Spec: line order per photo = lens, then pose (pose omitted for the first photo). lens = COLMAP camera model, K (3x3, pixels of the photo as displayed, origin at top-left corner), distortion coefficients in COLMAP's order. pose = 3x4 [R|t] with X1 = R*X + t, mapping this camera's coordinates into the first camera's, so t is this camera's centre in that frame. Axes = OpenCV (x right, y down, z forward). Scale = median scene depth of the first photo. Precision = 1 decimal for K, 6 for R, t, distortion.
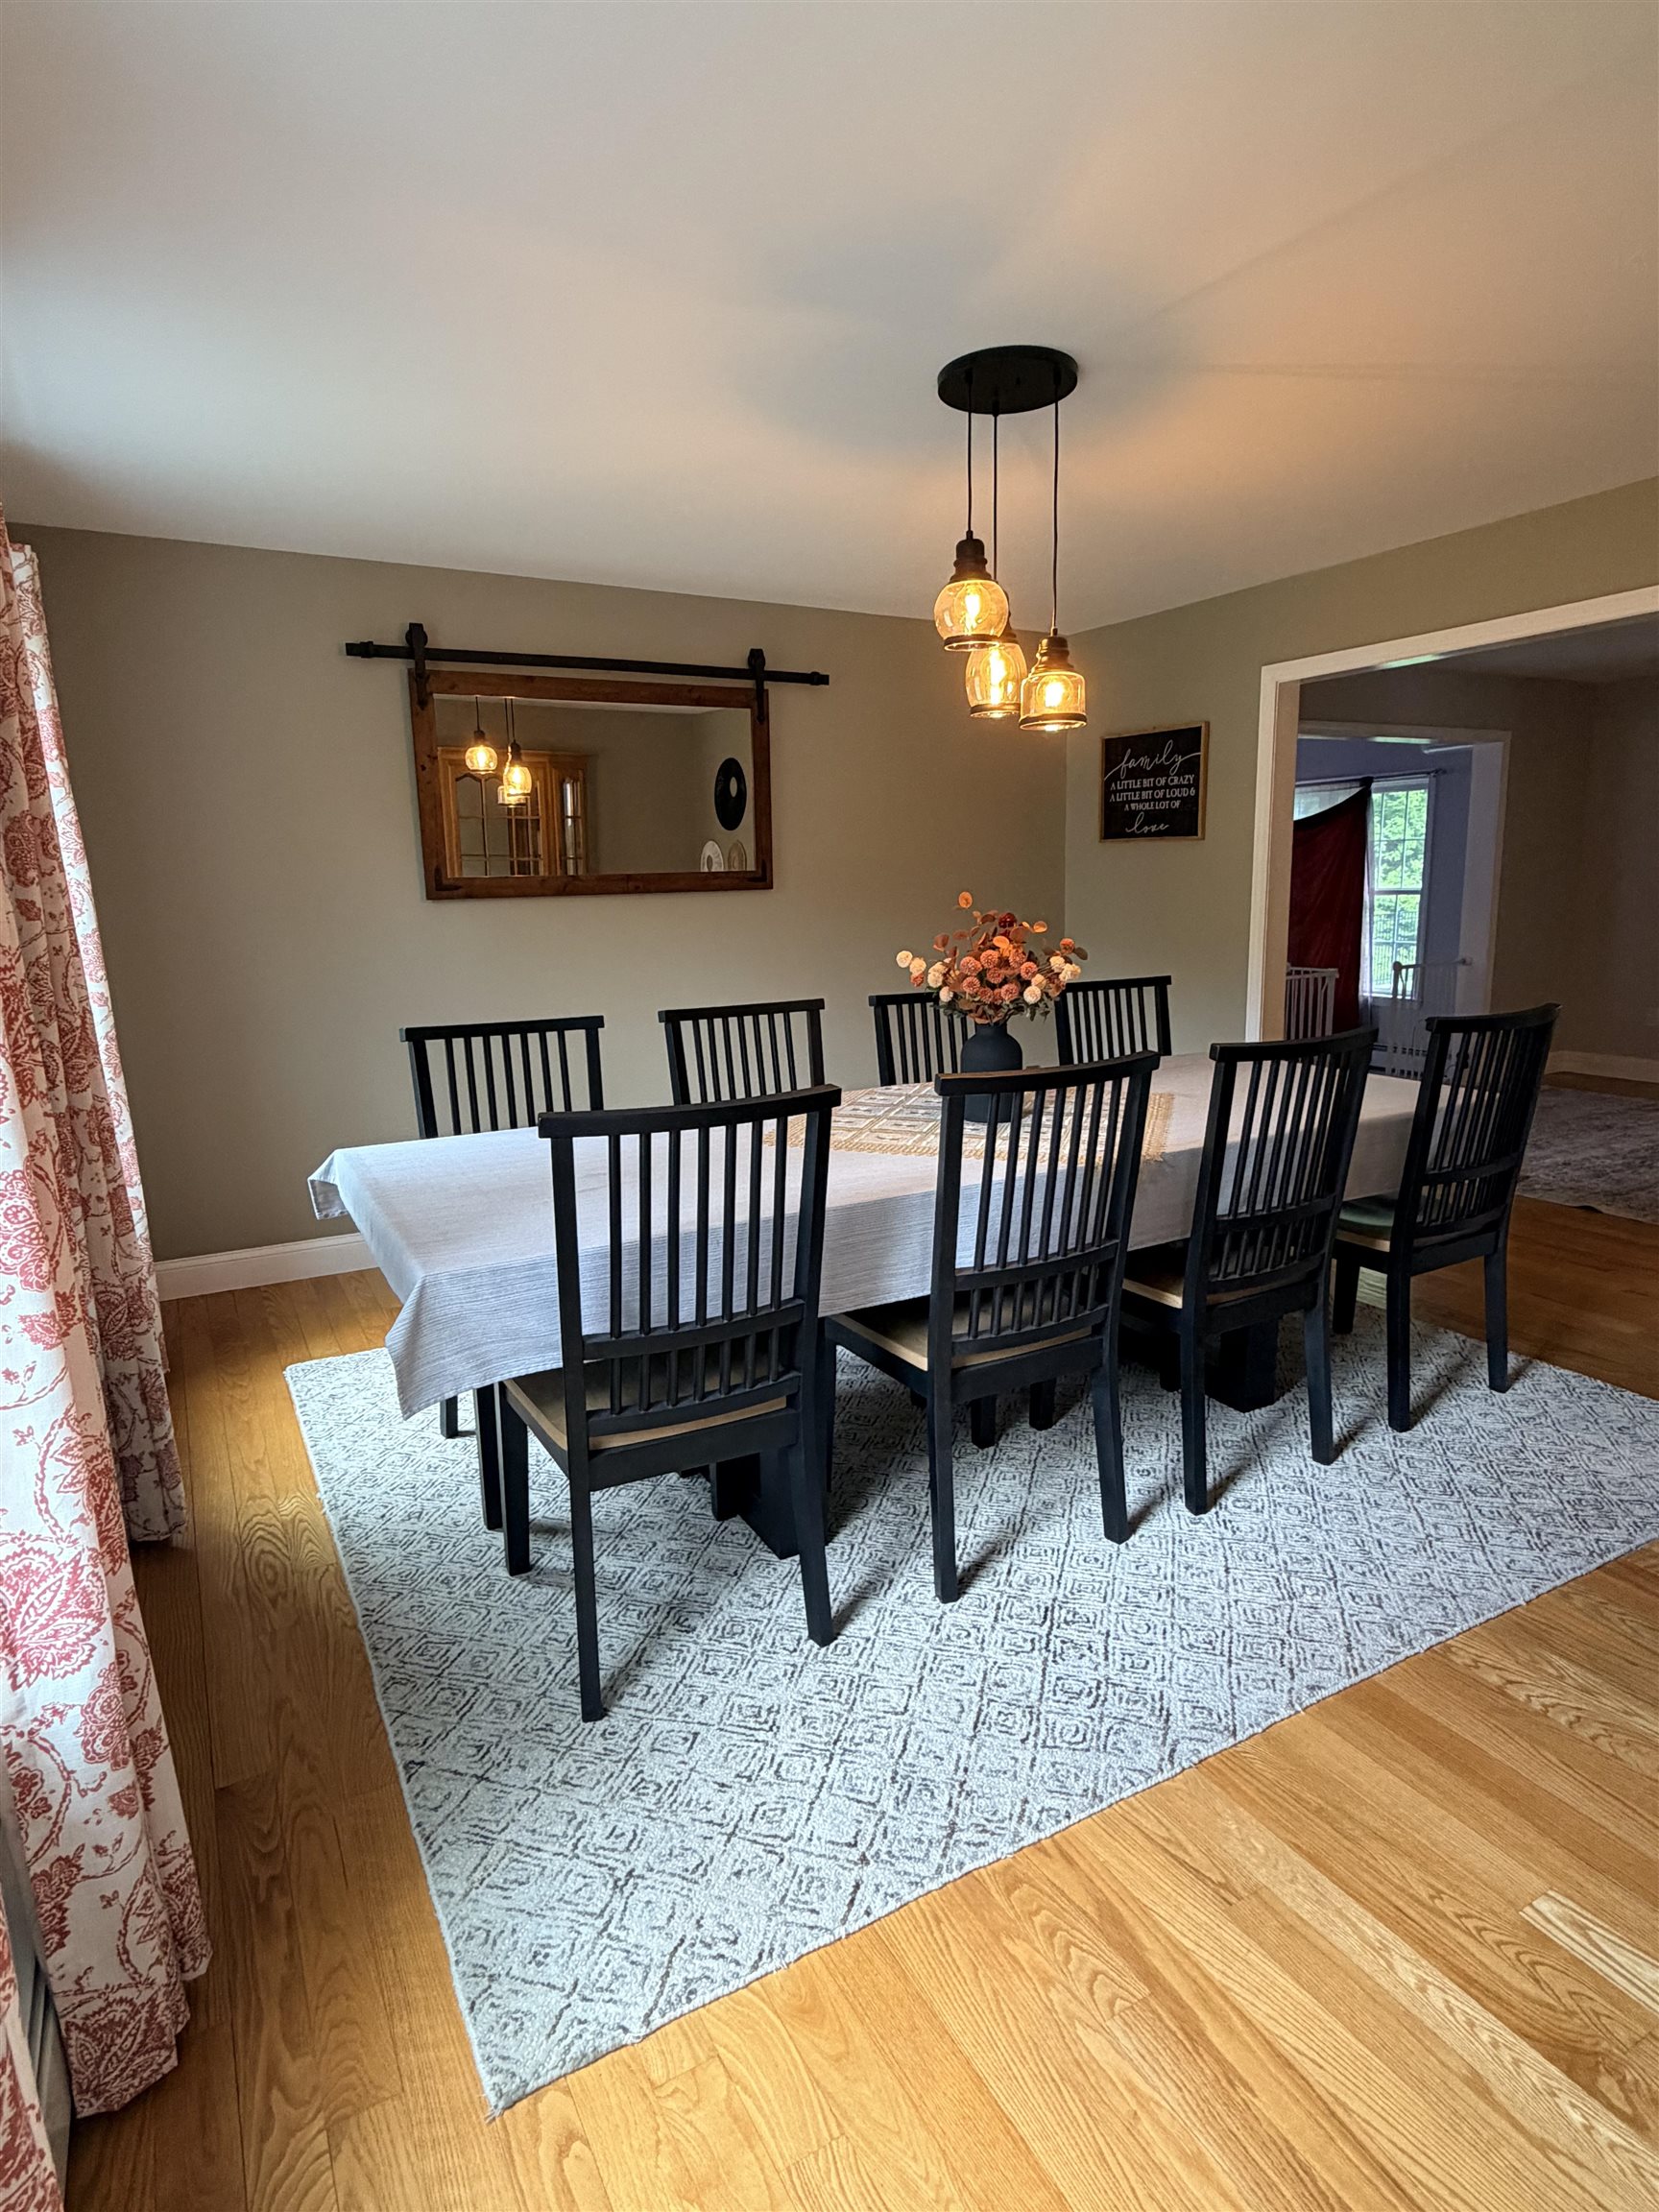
lens RADIAL K [[1215.1, 0, 834.9], [0, 1215.1, 1104.2], [0, 0, 1]] dist [-0.001372, -0.000804]
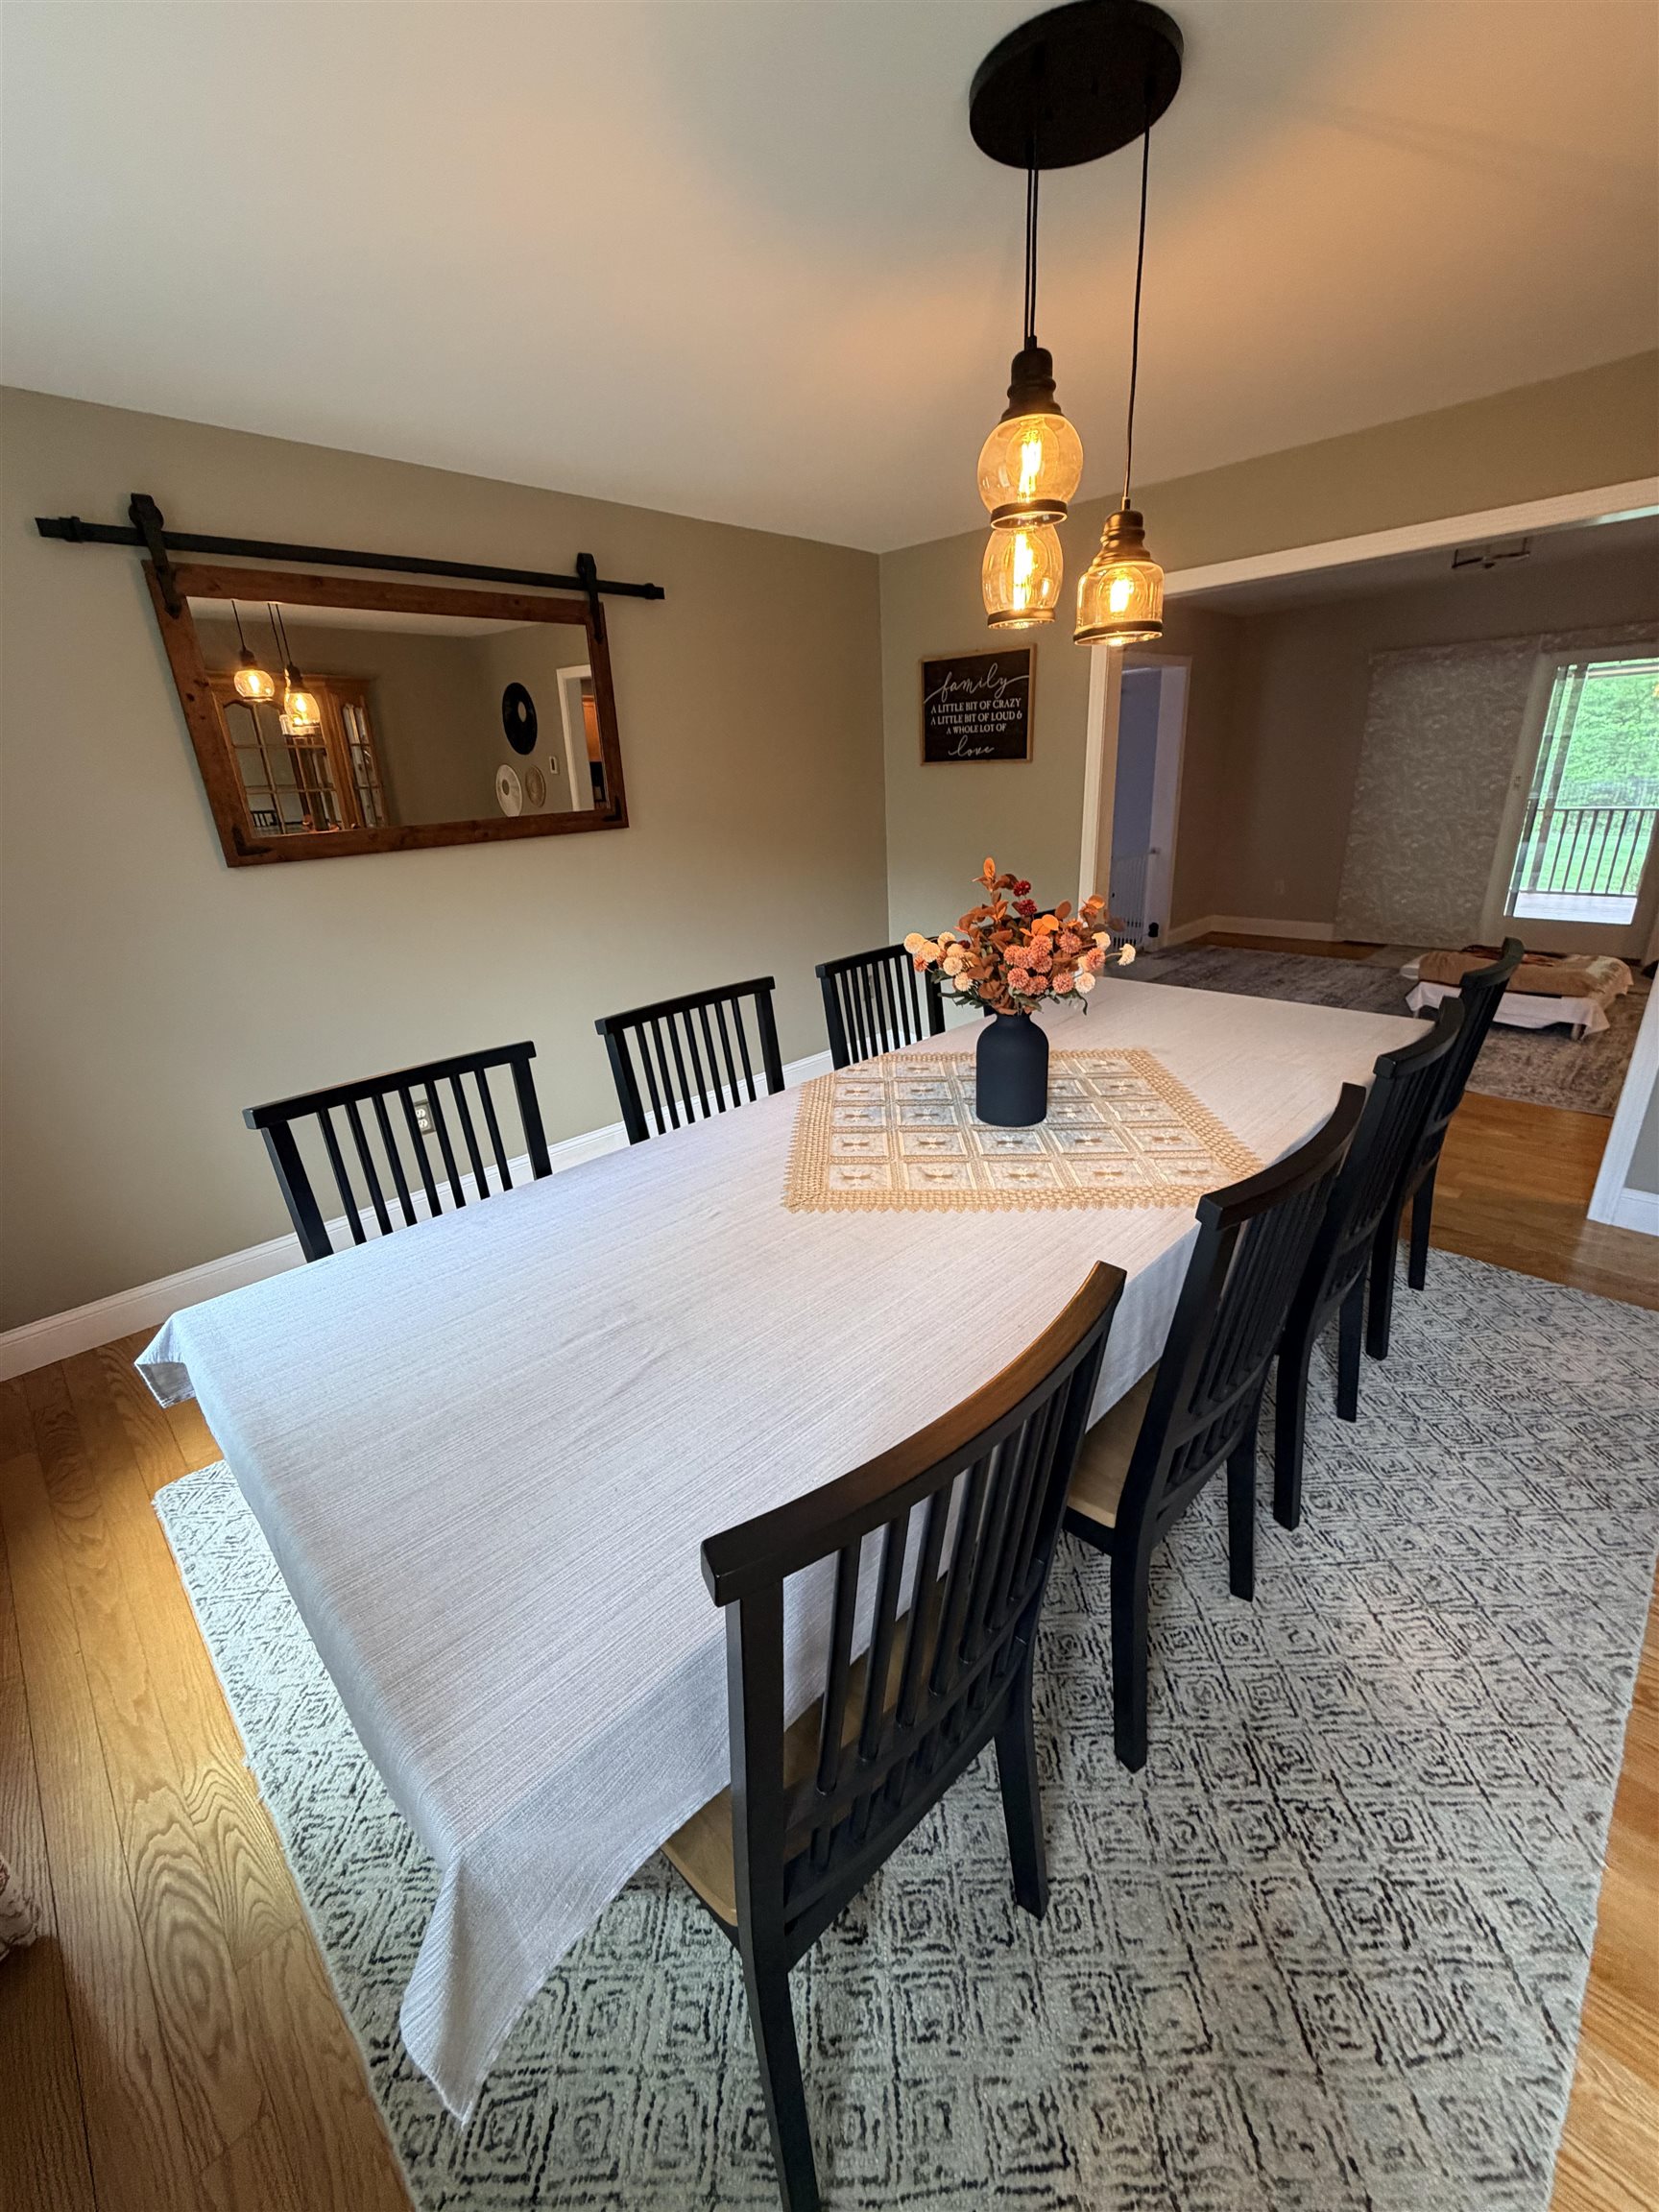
lens RADIAL K [[882.3, 0, 831.0], [0, 882.3, 1100.9], [0, 0, 1]] dist [0.000403, 0.000347]
pose [[0.961760, -0.120862, 0.245786, -0.116742], [0.078375, 0.981291, 0.175855, -0.092664], [-0.262442, -0.149867, 0.953239, 0.319049]]
